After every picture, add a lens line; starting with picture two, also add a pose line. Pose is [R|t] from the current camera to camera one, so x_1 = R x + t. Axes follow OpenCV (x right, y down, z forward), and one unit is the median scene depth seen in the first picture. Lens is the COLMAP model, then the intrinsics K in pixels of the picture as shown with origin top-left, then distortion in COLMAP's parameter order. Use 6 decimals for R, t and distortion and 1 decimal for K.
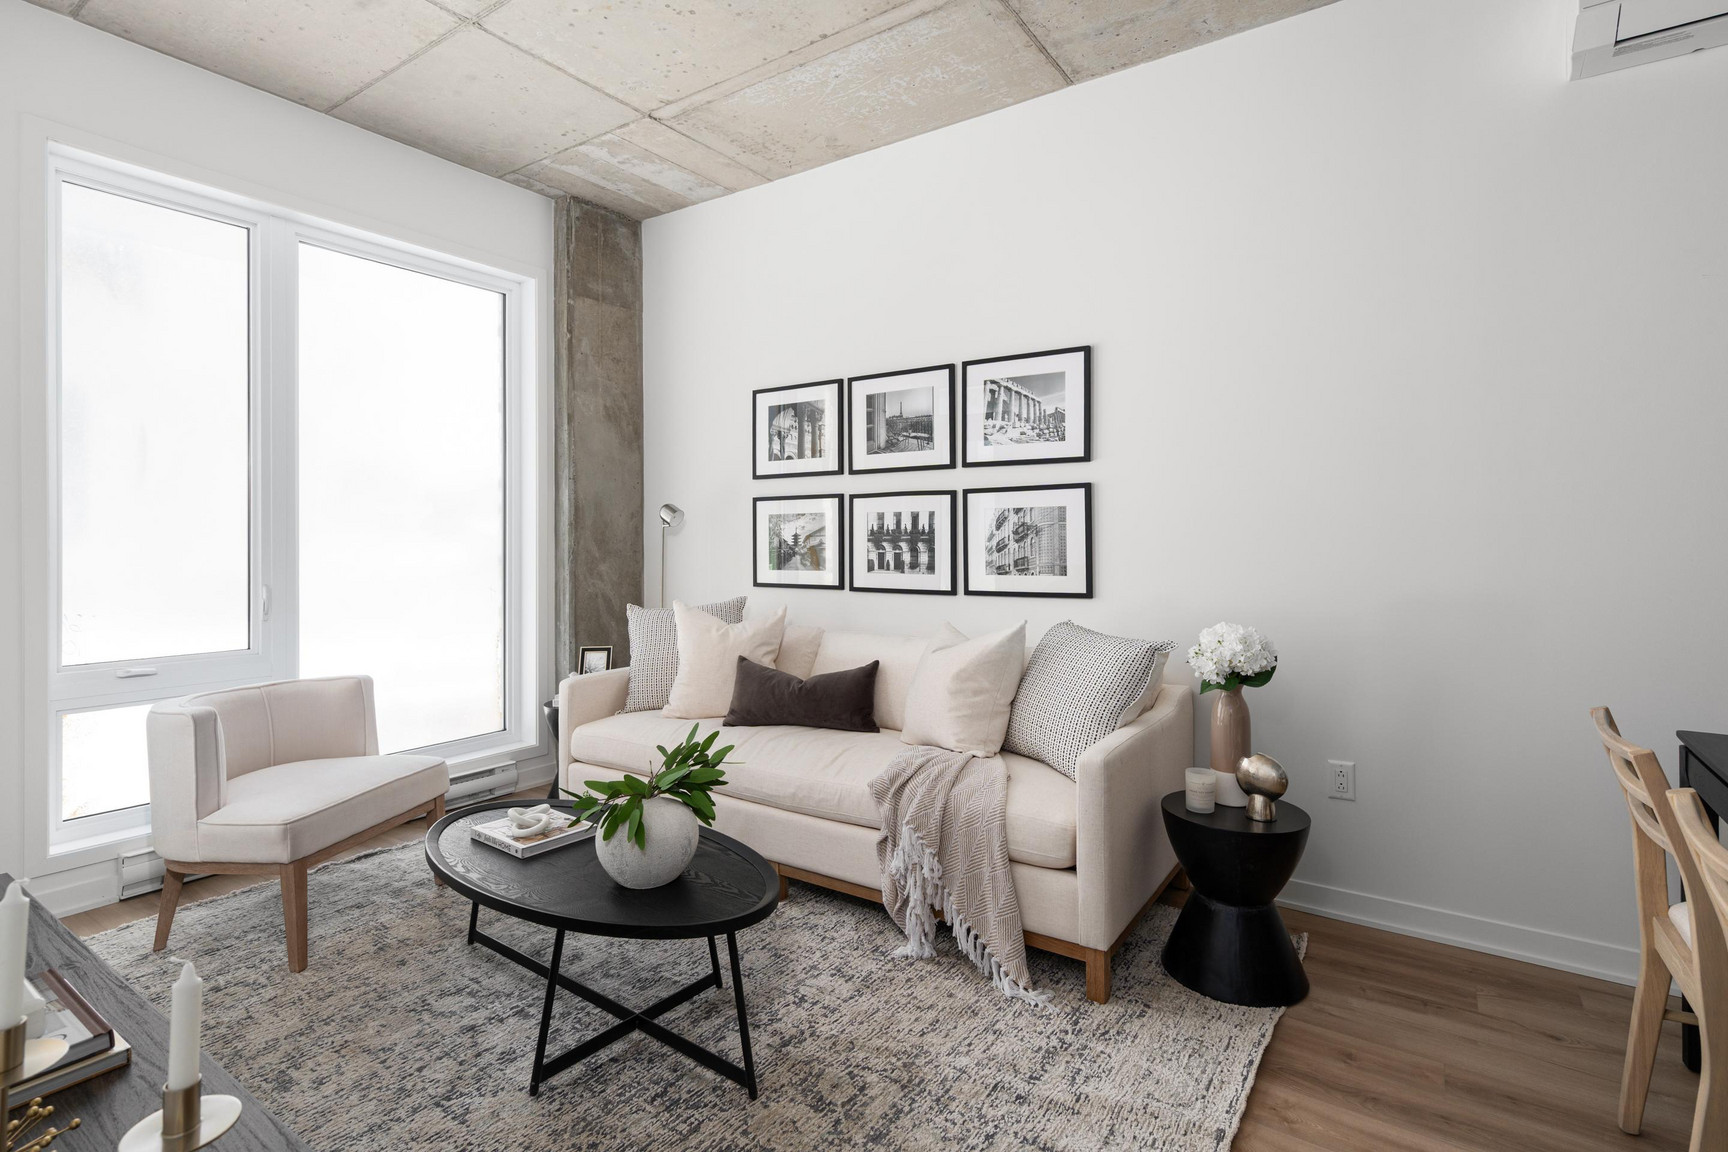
lens RADIAL K [[839.4, 0, 870.2], [0, 839.4, 536.2], [0, 0, 1]] dist [-0.003695, 0.002259]
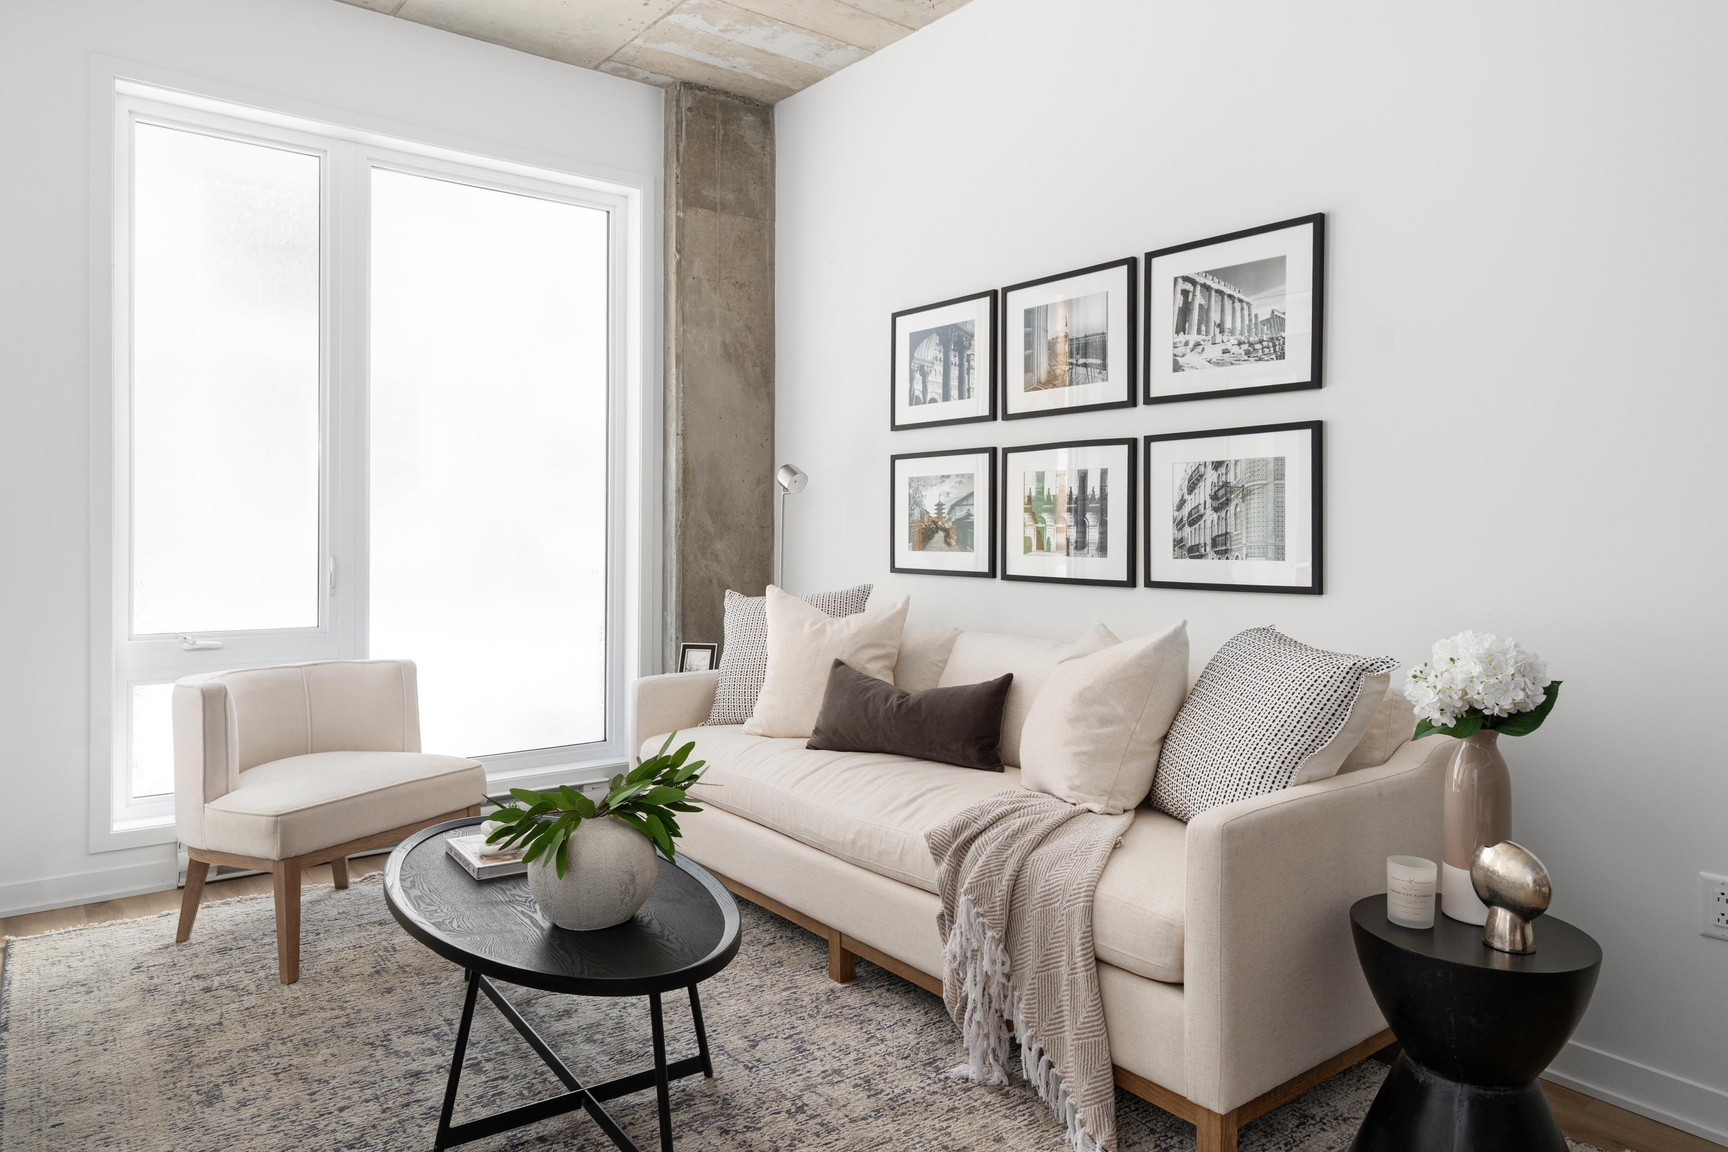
lens RADIAL K [[1114.1, 0, 864.9], [0, 1114.1, 530.5], [0, 0, 1]] dist [0.004009, 0.001417]
pose [[0.950474, 0.010051, -0.310643, 0.182955], [-0.008553, 0.999944, 0.006184, 0.019453], [0.310687, -0.003221, 0.950507, 0.048409]]
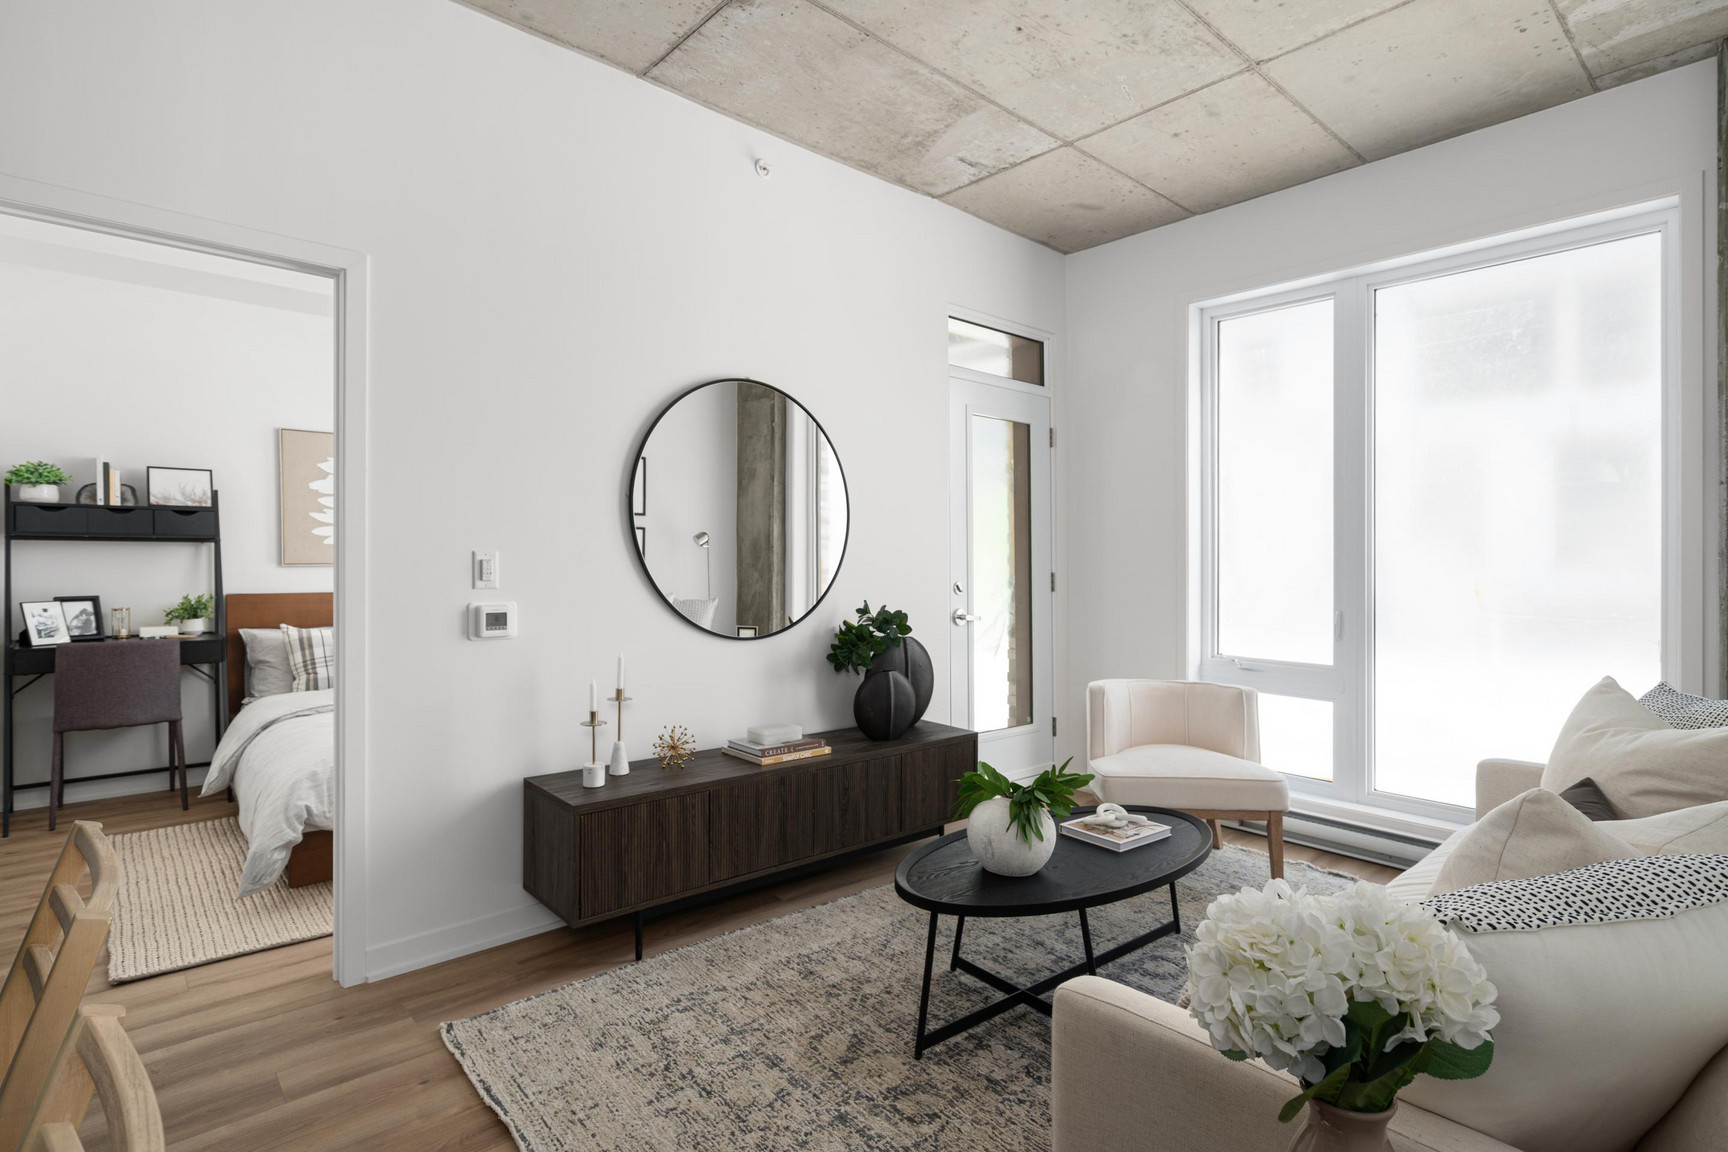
lens RADIAL K [[856.9, 0, 856.4], [0, 856.9, 567.1], [0, 0, 1]] dist [-0.000847, 0.000867]
pose [[-0.240536, 0.006842, -0.970616, 0.548333], [-0.009544, 0.999910, 0.009413, -0.005070], [0.970593, 0.011527, -0.240449, 0.648504]]
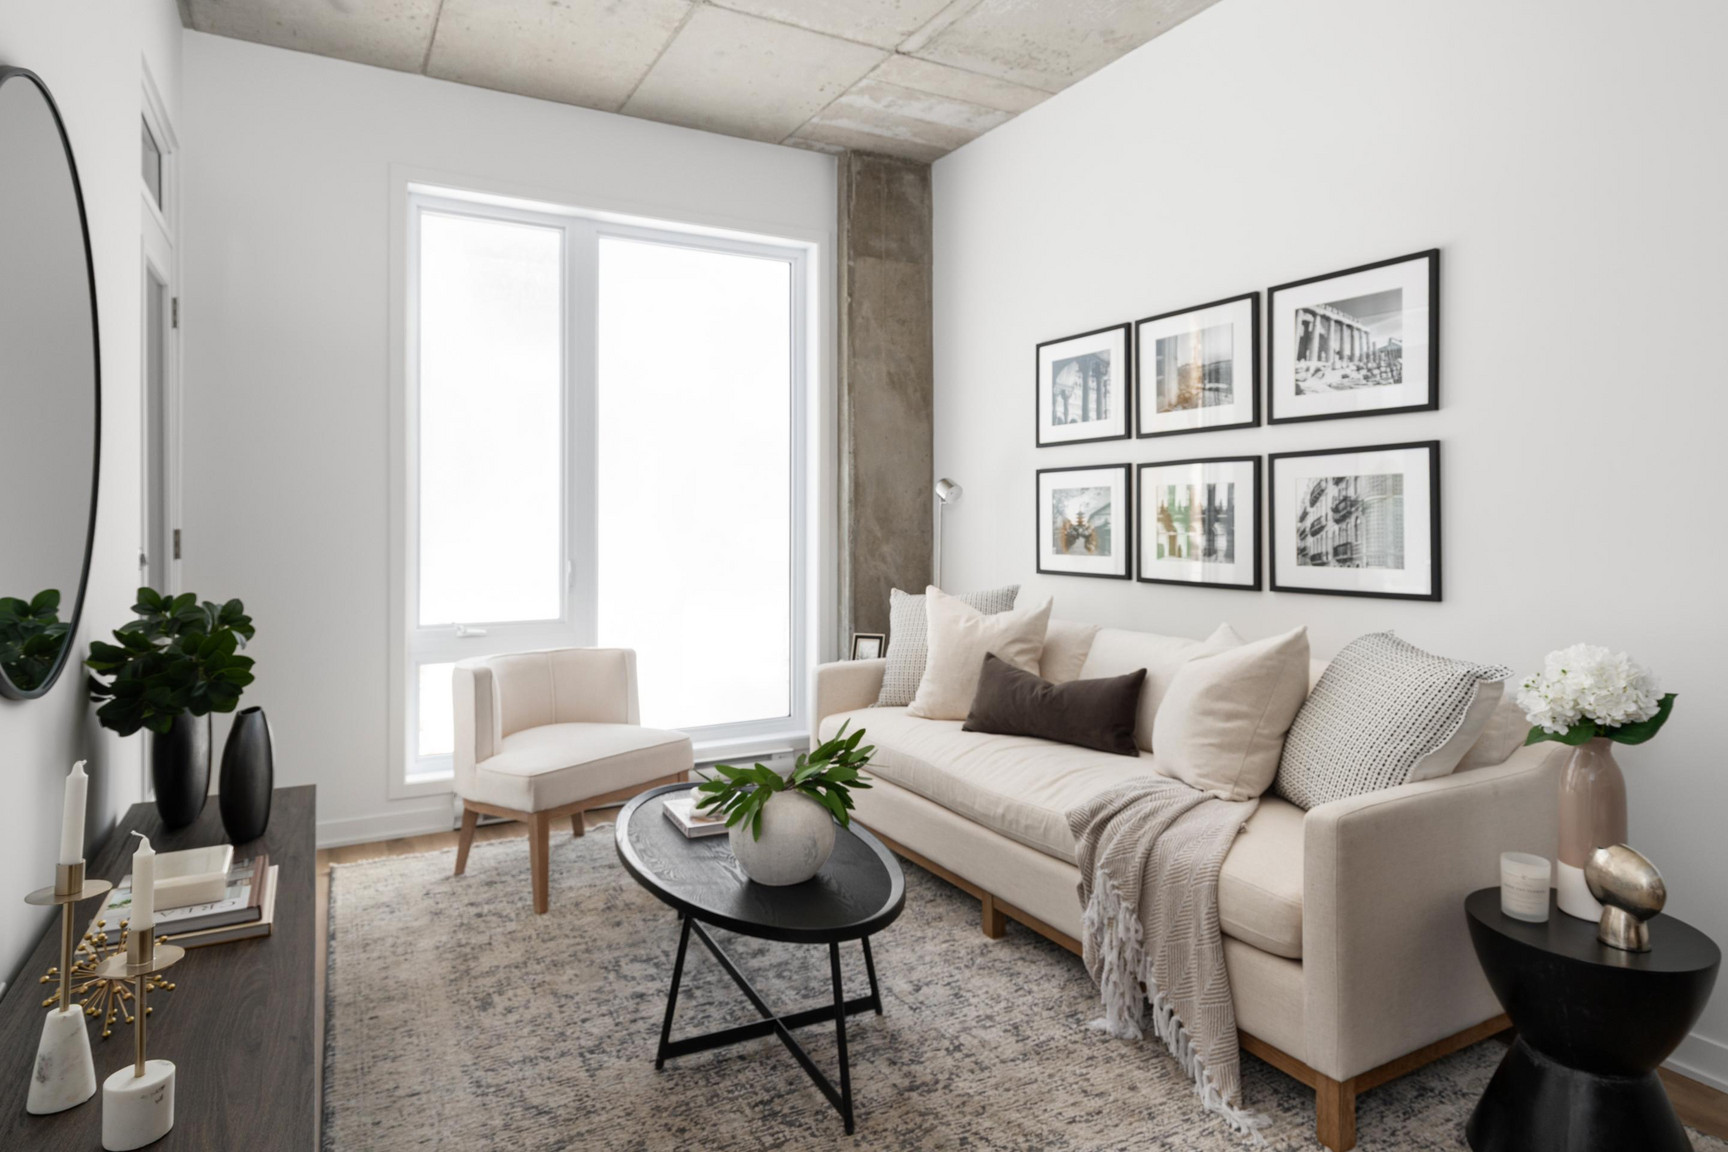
lens RADIAL K [[996.3, 0, 867.3], [0, 996.3, 512.0], [0, 0, 1]] dist [0.002621, 0.001000]
pose [[0.893475, -0.000021, -0.449114, 0.197085], [-0.001255, 0.999996, -0.002544, 0.000224], [0.449112, 0.002837, 0.893471, 0.022491]]
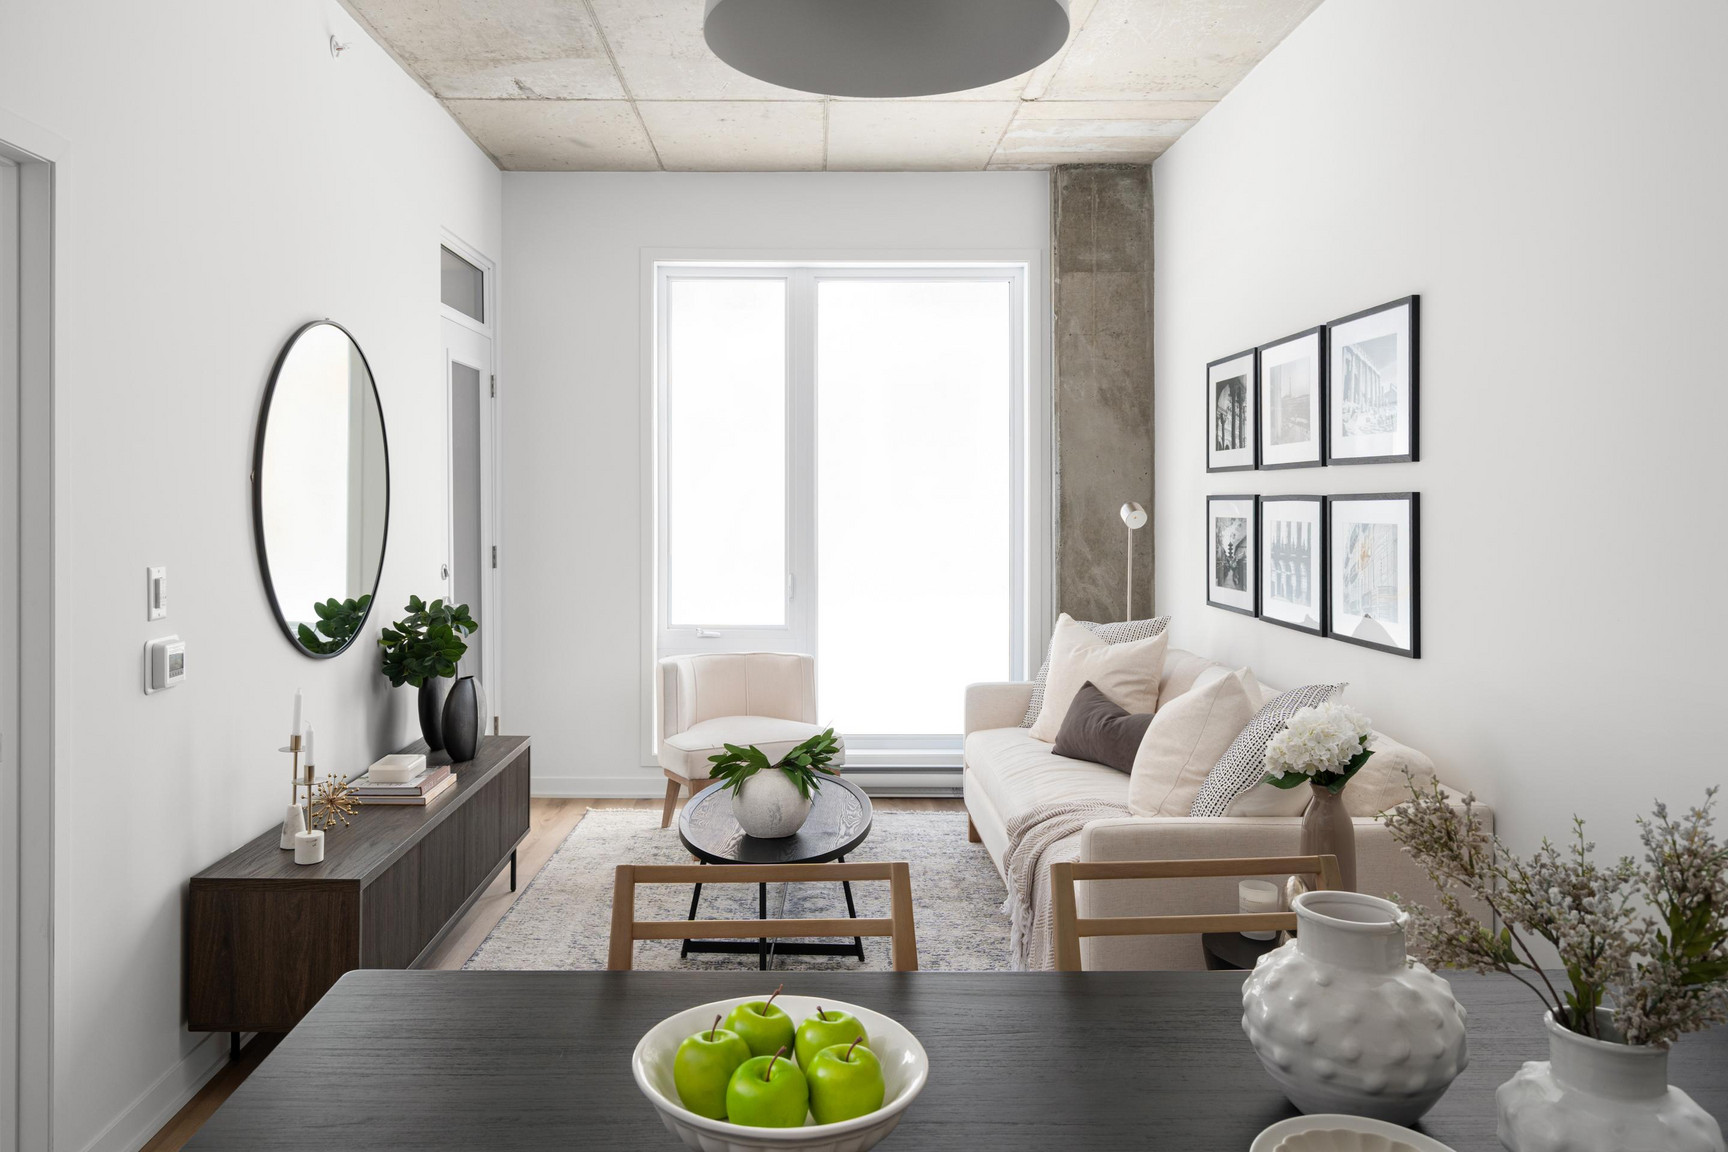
lens RADIAL K [[1253.9, 0, 808.9], [0, 1253.9, 496.7], [0, 0, 1]] dist [-0.000948, 0.003228]
pose [[0.561964, 0.003922, -0.827152, 0.787456], [-0.001301, 0.999992, 0.003857, -0.059392], [0.827161, -0.001091, 0.561965, 0.001352]]
